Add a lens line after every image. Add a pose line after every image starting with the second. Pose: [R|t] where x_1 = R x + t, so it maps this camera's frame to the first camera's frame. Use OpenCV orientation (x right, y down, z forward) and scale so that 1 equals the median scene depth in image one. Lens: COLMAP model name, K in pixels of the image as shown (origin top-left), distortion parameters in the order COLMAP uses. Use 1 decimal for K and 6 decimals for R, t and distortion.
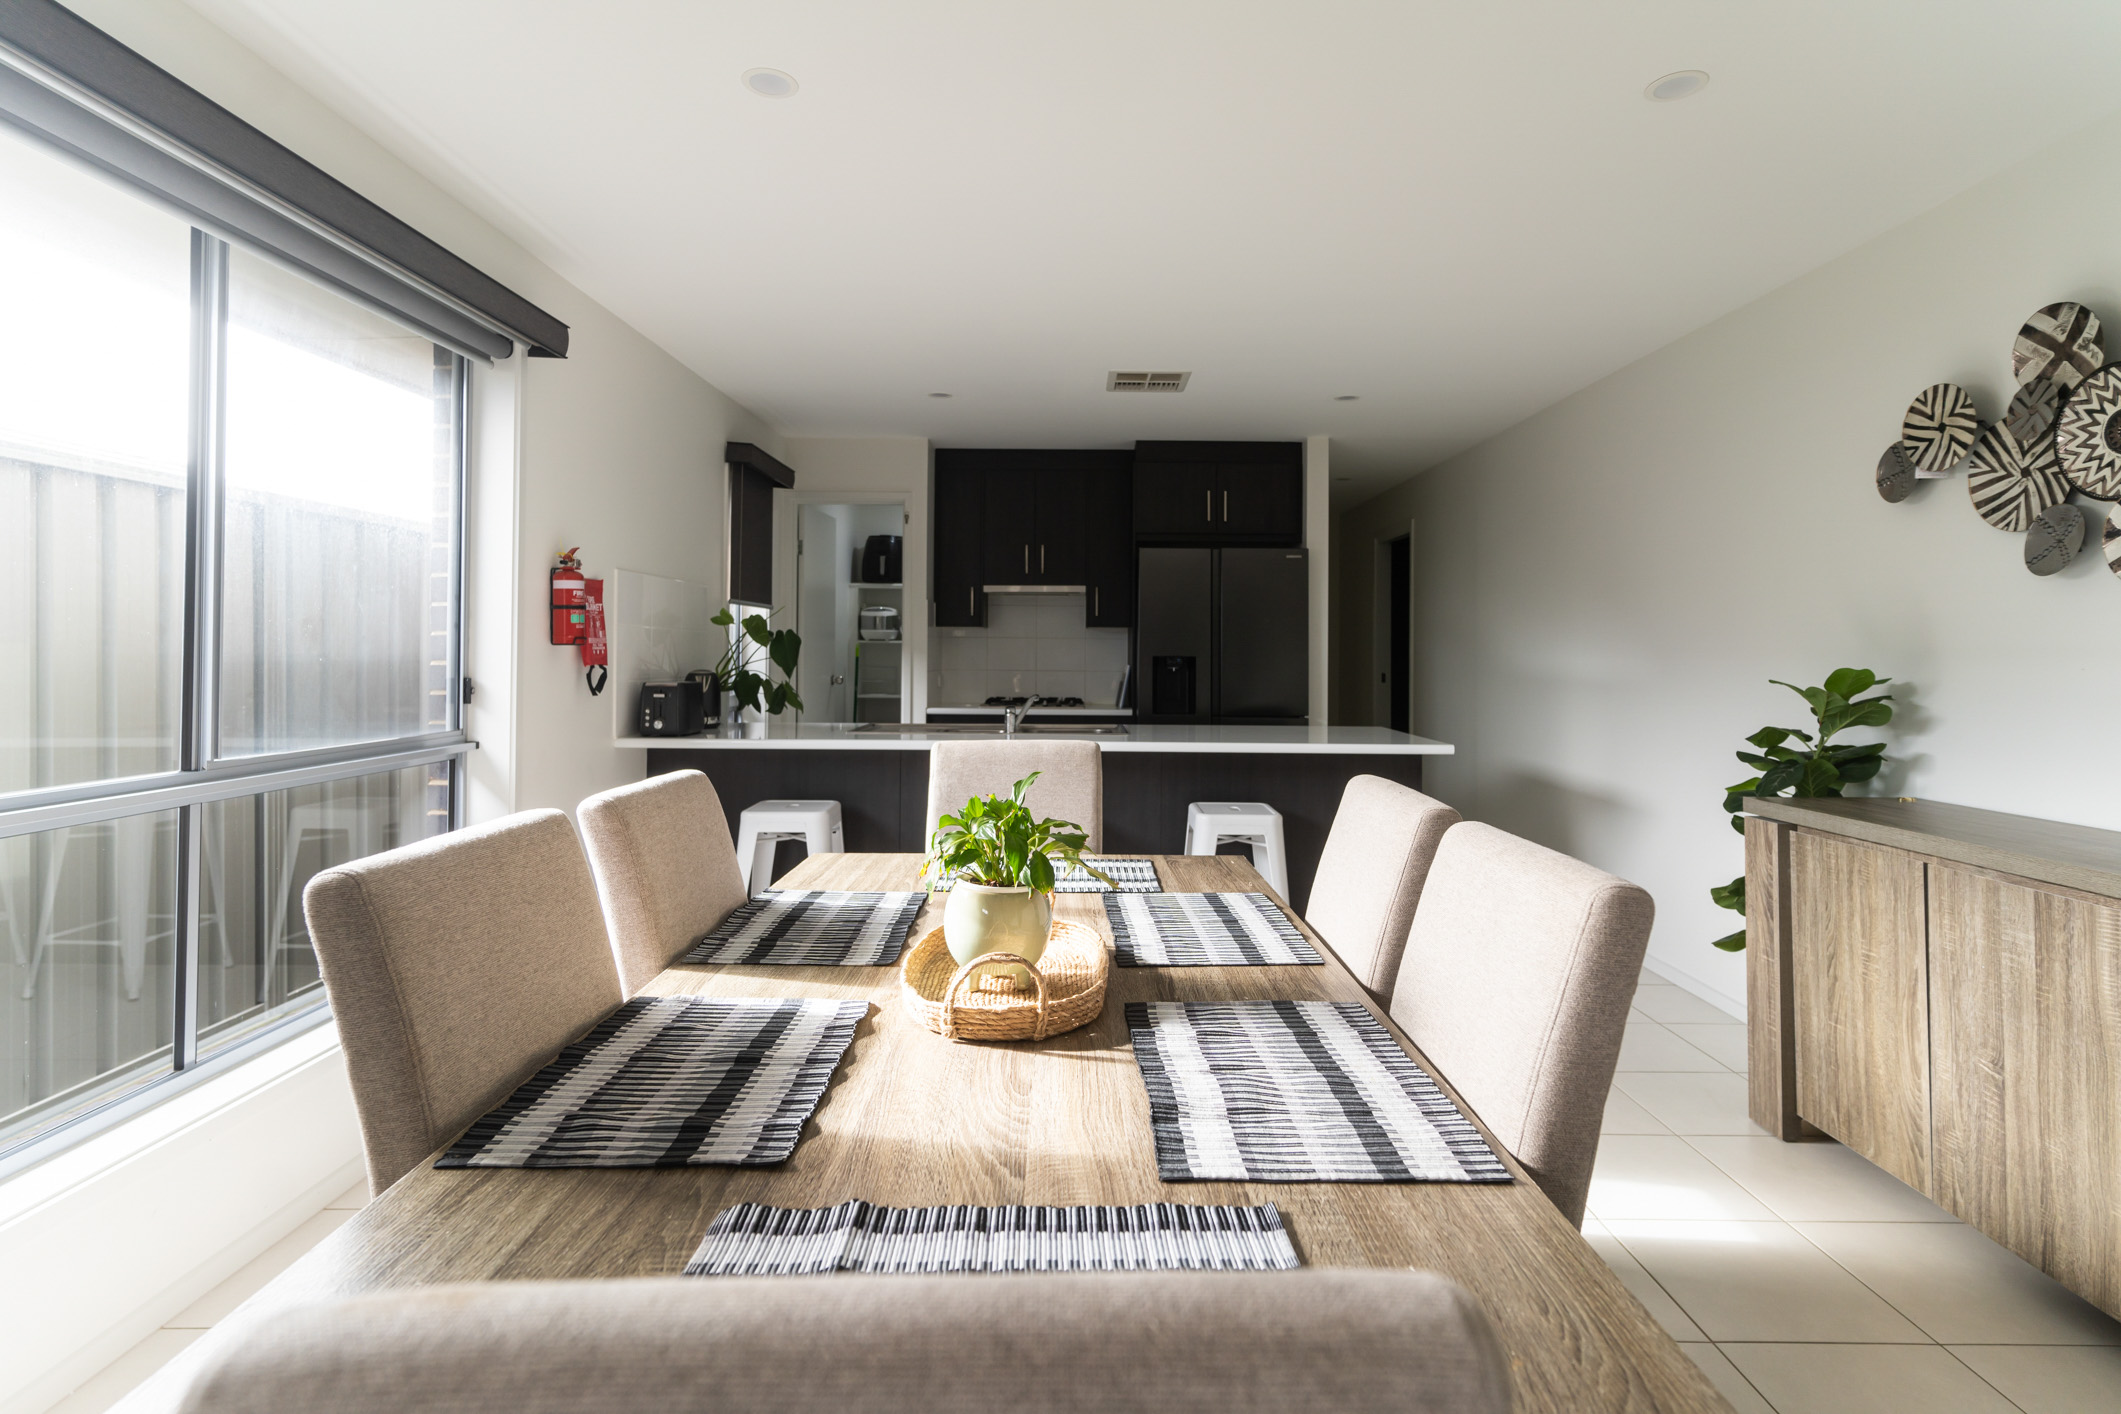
lens RADIAL K [[1026.3, 0, 1101.1], [0, 1026.3, 633.0], [0, 0, 1]] dist [-0.003051, -0.000603]
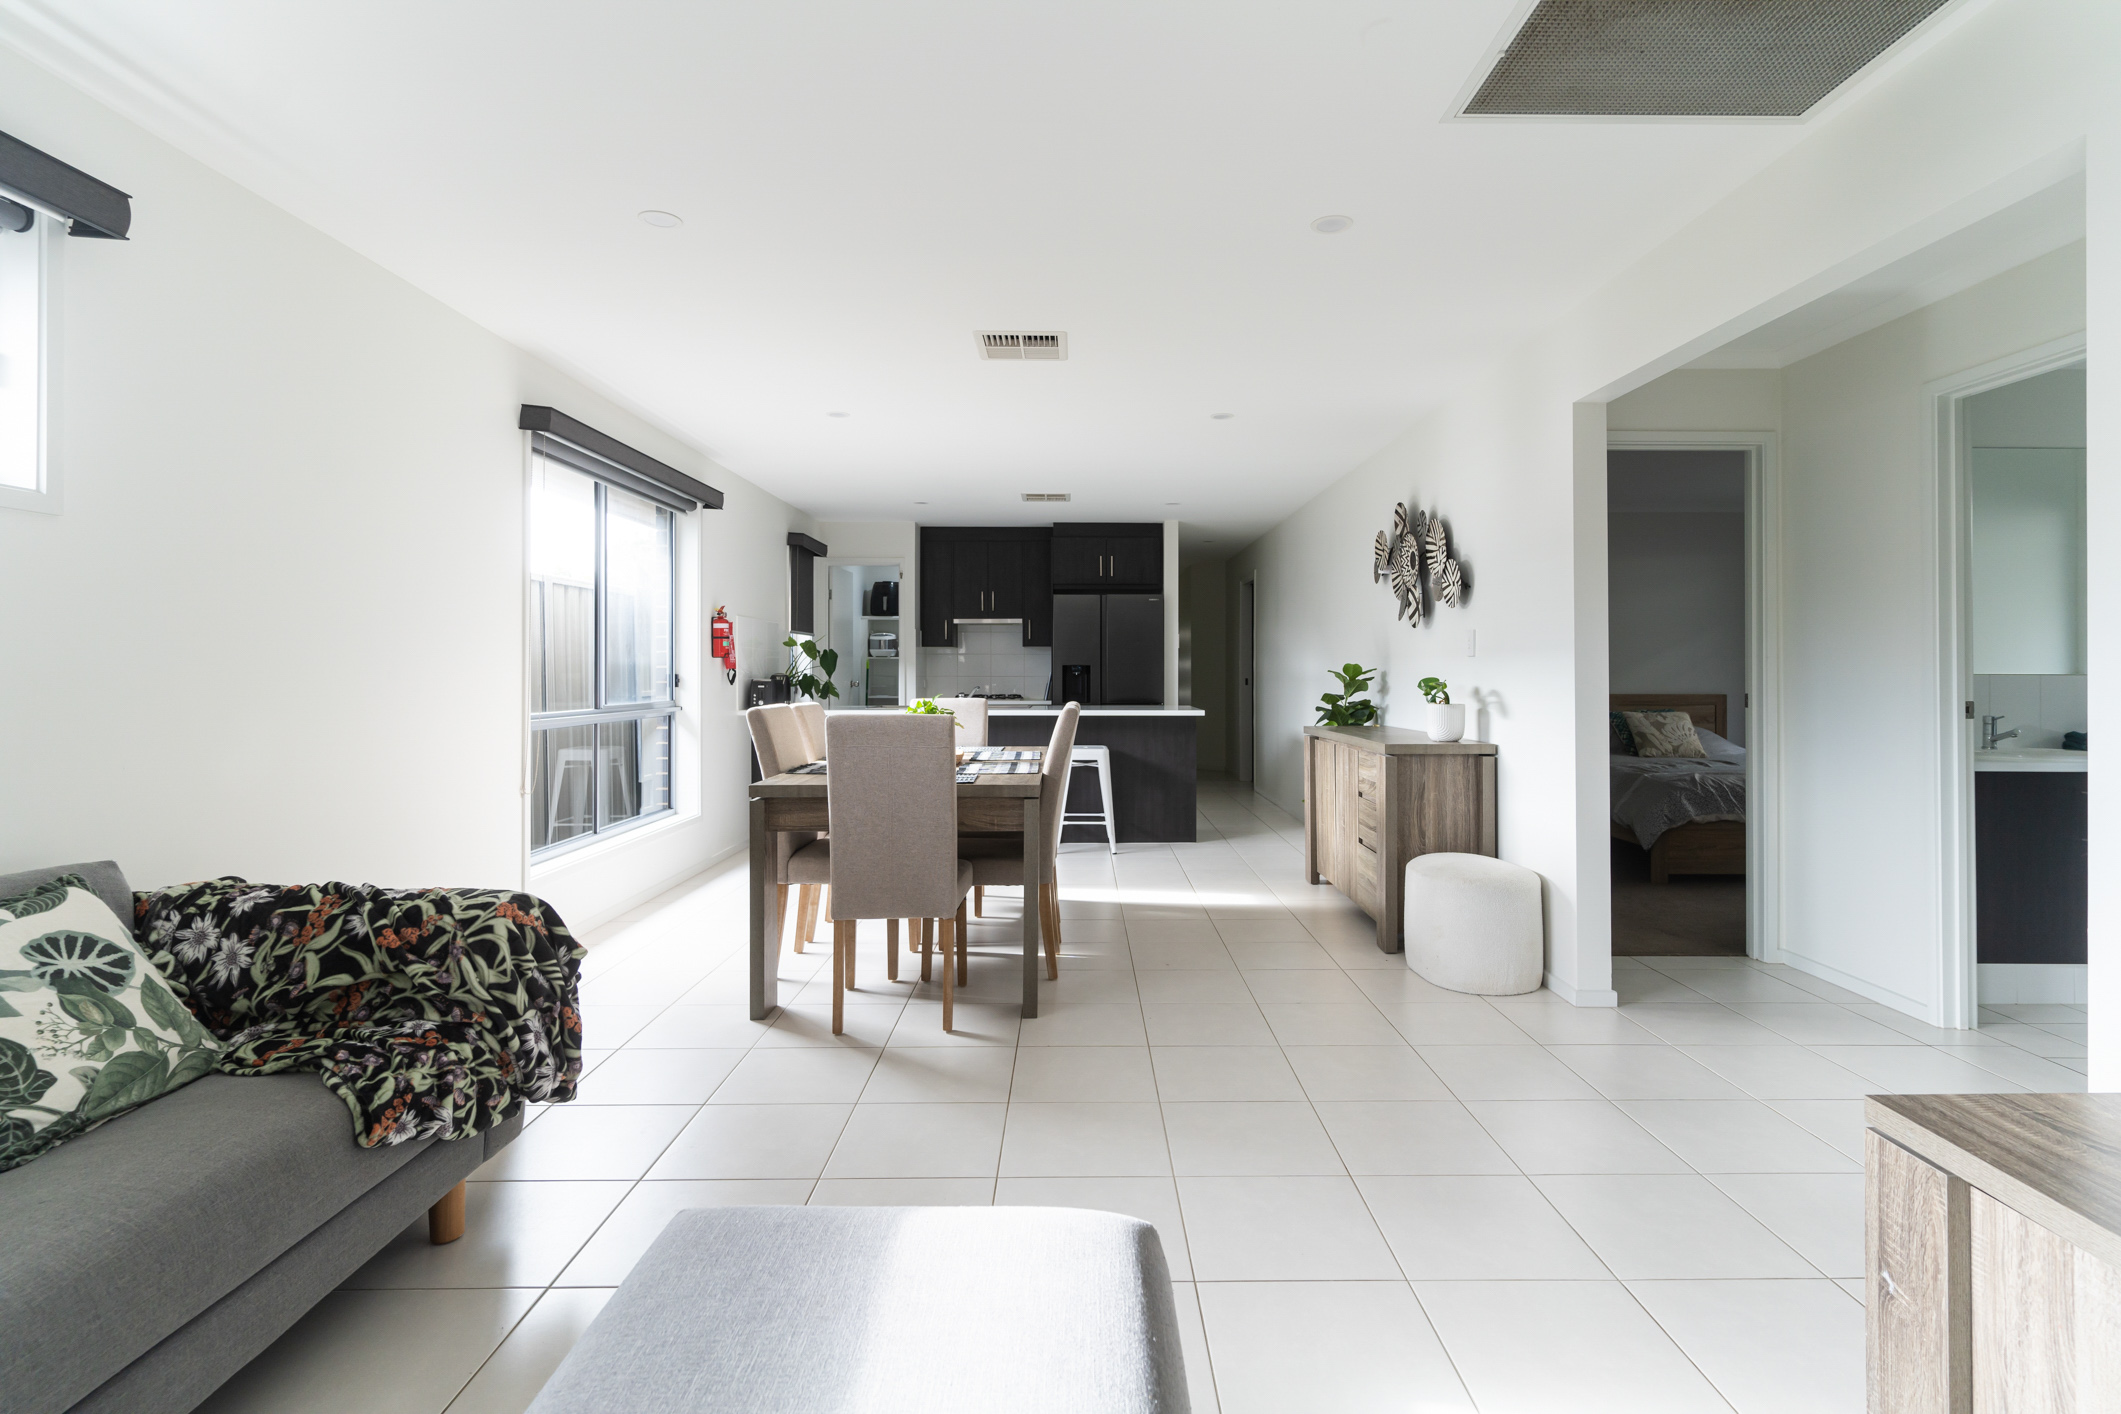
lens RADIAL K [[1026.3, 0, 1118.0], [0, 1026.3, 654.5], [0, 0, 1]] dist [-0.003051, -0.000603]
pose [[0.999855, -0.007108, 0.015506, 0.125222], [0.007068, 0.999972, 0.002629, 0.003936], [-0.015524, -0.002519, 0.999876, -0.612140]]
